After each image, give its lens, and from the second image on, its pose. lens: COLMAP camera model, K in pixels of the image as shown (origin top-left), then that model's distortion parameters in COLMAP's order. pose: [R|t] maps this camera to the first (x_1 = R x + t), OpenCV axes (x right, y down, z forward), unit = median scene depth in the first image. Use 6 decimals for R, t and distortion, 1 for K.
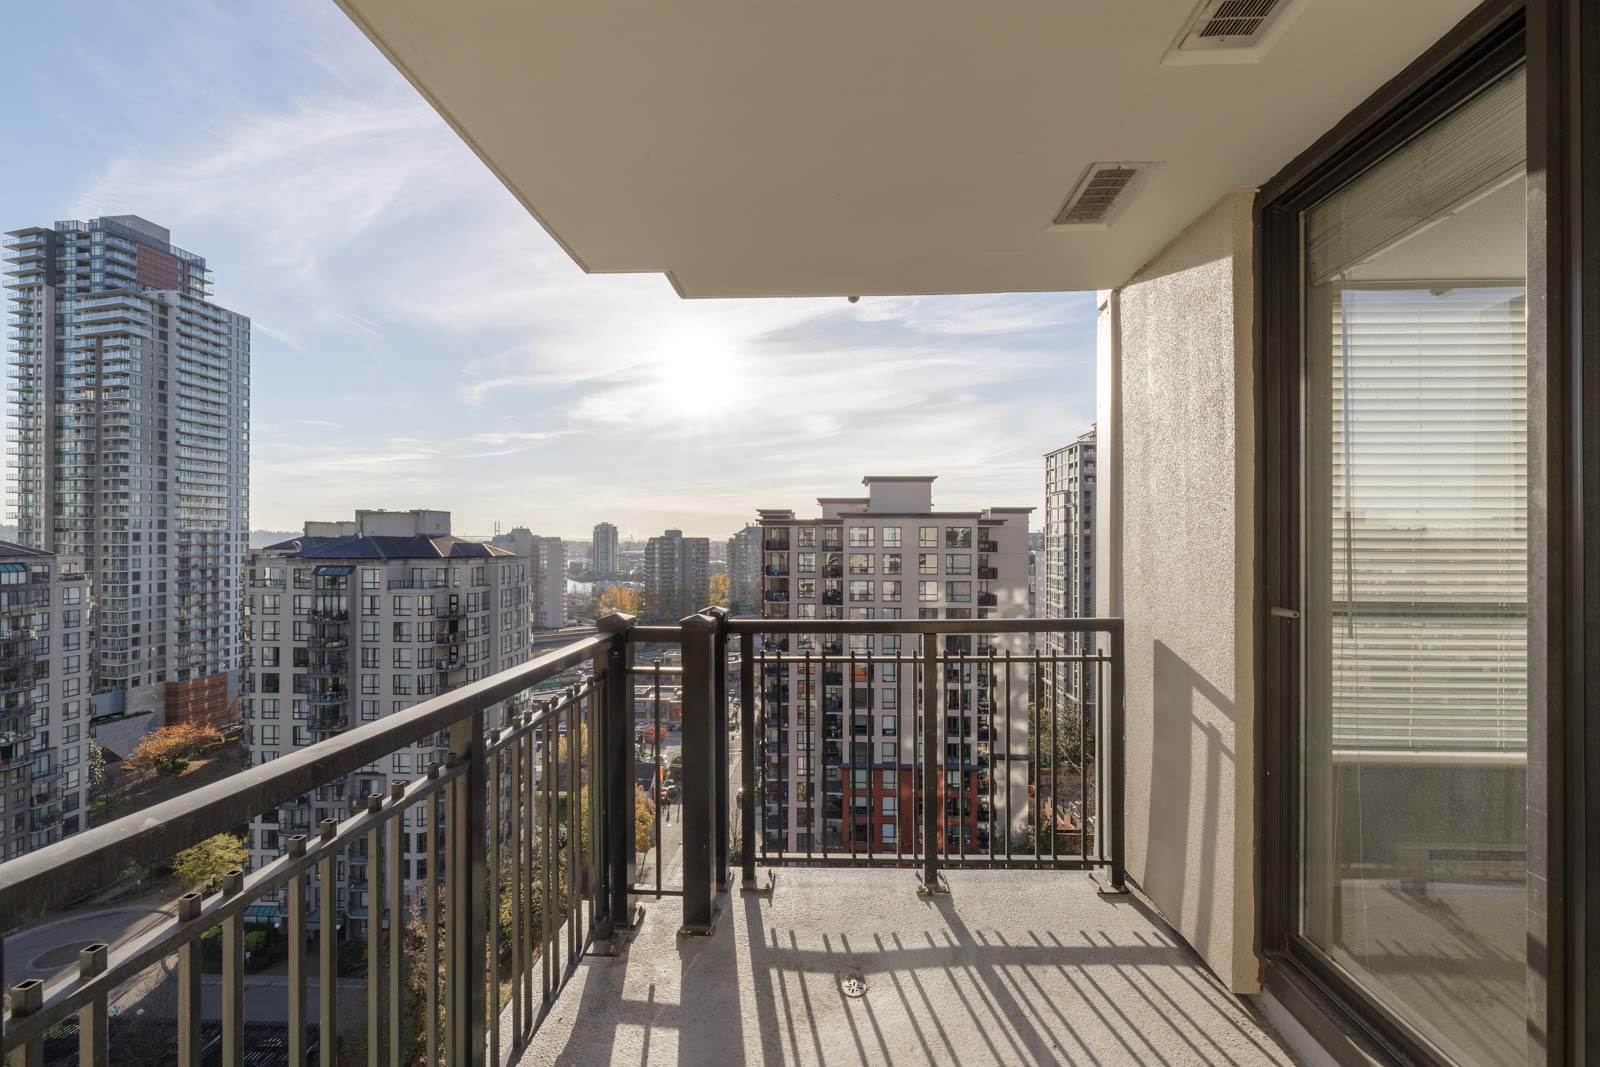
lens RADIAL K [[711.5, 0, 800.0], [0, 711.5, 533.5], [0, 0, 1]] dist [0.000611, 0.000072]
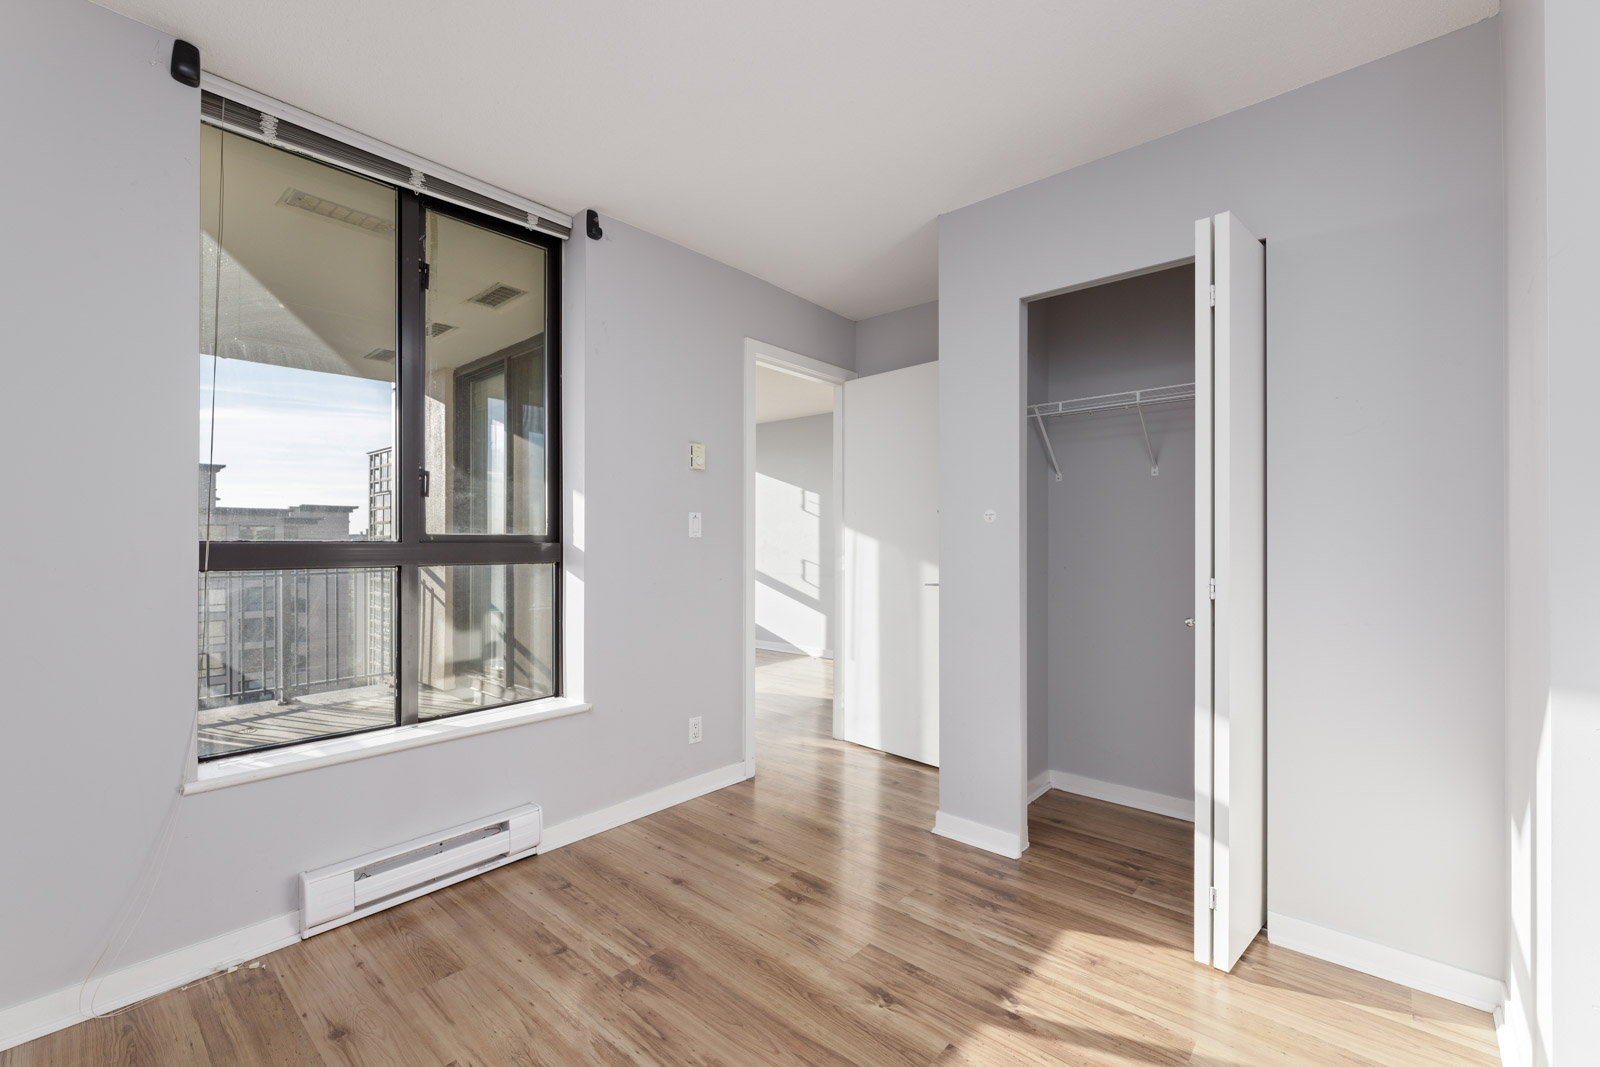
lens RADIAL K [[667.2, 0, 800.0], [0, 667.2, 533.5], [0, 0, 1]] dist [0.015321, 0.000033]
pose [[0.619419, 0.007555, 0.785024, -0.029869], [-0.004722, 0.999971, -0.005898, 0.006165], [-0.785046, -0.000054, 0.619437, -0.095627]]
